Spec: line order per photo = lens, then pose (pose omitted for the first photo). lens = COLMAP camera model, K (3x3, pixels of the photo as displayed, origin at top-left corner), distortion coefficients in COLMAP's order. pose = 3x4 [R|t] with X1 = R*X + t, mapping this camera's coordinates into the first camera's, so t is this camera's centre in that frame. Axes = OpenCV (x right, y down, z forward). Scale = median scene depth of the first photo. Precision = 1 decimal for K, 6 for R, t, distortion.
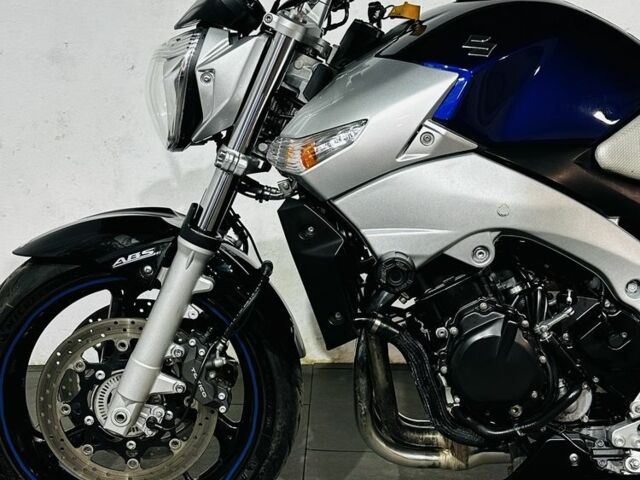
lens RADIAL K [[907.9, 0, 320.0], [0, 907.9, 240.0], [0, 0, 1]] dist [0.151864, -0.082607]
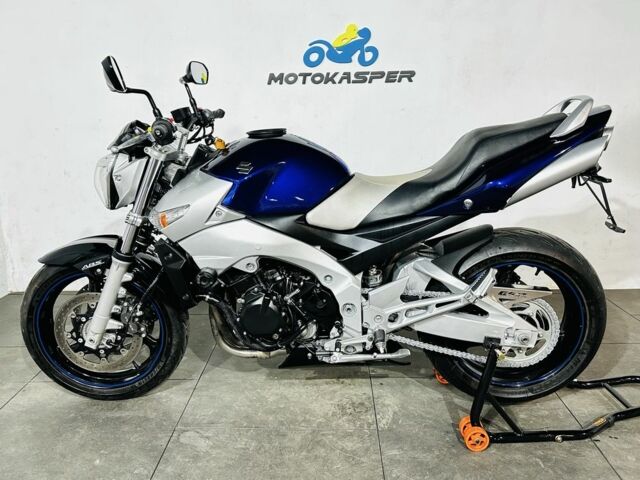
lens RADIAL K [[538.6, 0, 320.0], [0, 538.6, 240.0], [0, 0, 1]] dist [0.121290, -0.177969]
pose [[0.999882, -0.014994, -0.003285, 0.311854], [0.015262, 0.993966, 0.108621, -0.162421], [0.001637, -0.108659, 0.994078, -0.204461]]
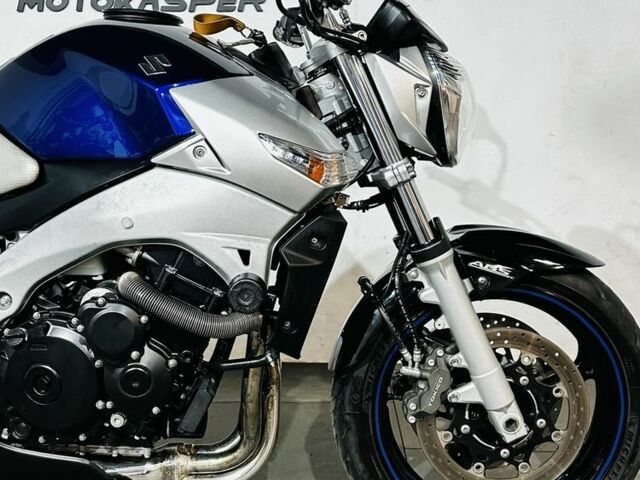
lens RADIAL K [[792.7, 0, 320.0], [0, 792.7, 240.0], [0, 0, 1]] dist [0.270403, -0.669671]
pose [[0.999910, -0.011301, 0.007173, 0.760859], [0.011286, 0.999934, 0.002143, -0.016017], [-0.007196, -0.002062, 0.999972, 0.065158]]
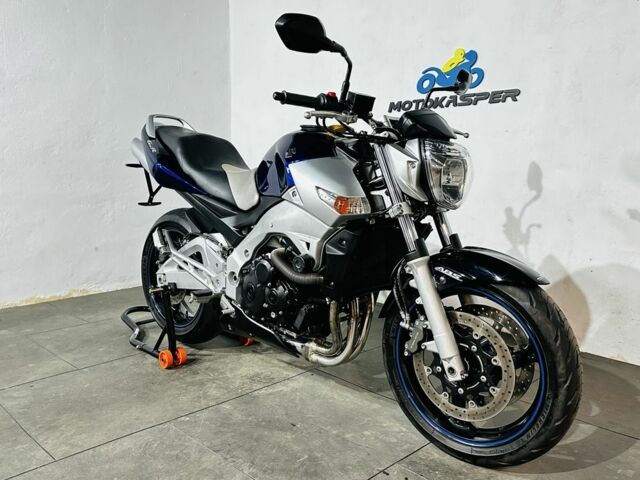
lens RADIAL K [[548.9, 0, 320.0], [0, 548.9, 240.0], [0, 0, 1]] dist [0.139319, -0.242229]
pose [[0.720834, 0.093874, -0.686721, 1.495816], [-0.100079, 0.994500, 0.030897, -0.048169], [0.685845, 0.046455, 0.726264, 0.064750]]
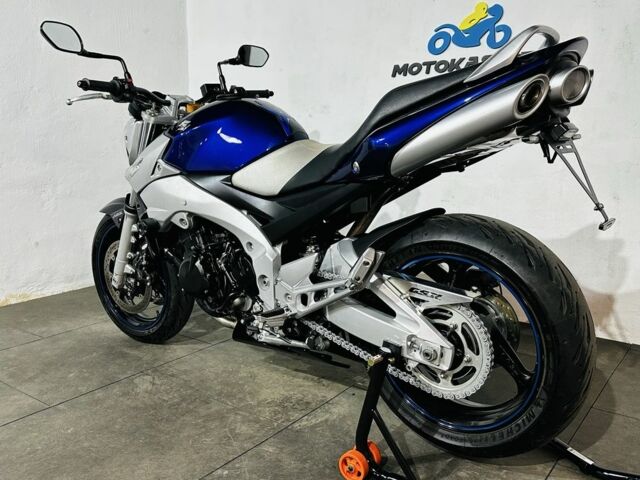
lens RADIAL K [[561.1, 0, 320.0], [0, 561.1, 240.0], [0, 0, 1]] dist [0.087636, -0.140475]
pose [[0.811691, 0.093865, -0.576496, 1.104429], [-0.078142, 0.995581, 0.052078, -0.034470], [0.578837, 0.002778, 0.815439, 0.096572]]
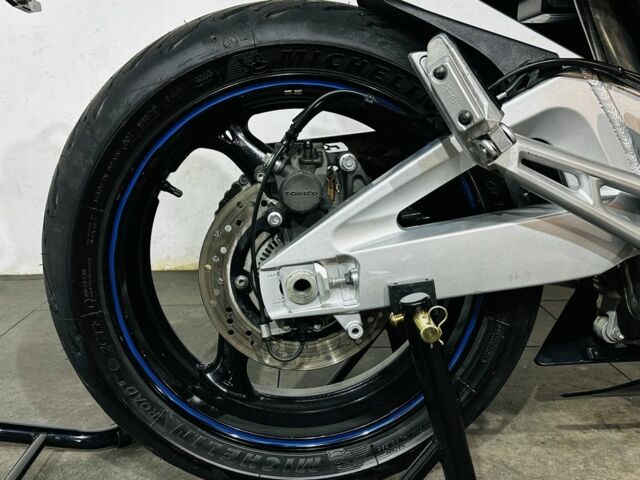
lens RADIAL K [[616.5, 0, 320.0], [0, 616.5, 240.0], [0, 0, 1]] dist [0.176311, -0.324684]
pose [[0.999240, -0.022463, 0.031860, 0.008257], [0.020446, 0.997850, 0.062272, 0.109050], [-0.033190, -0.061574, 0.997551, 0.504128]]
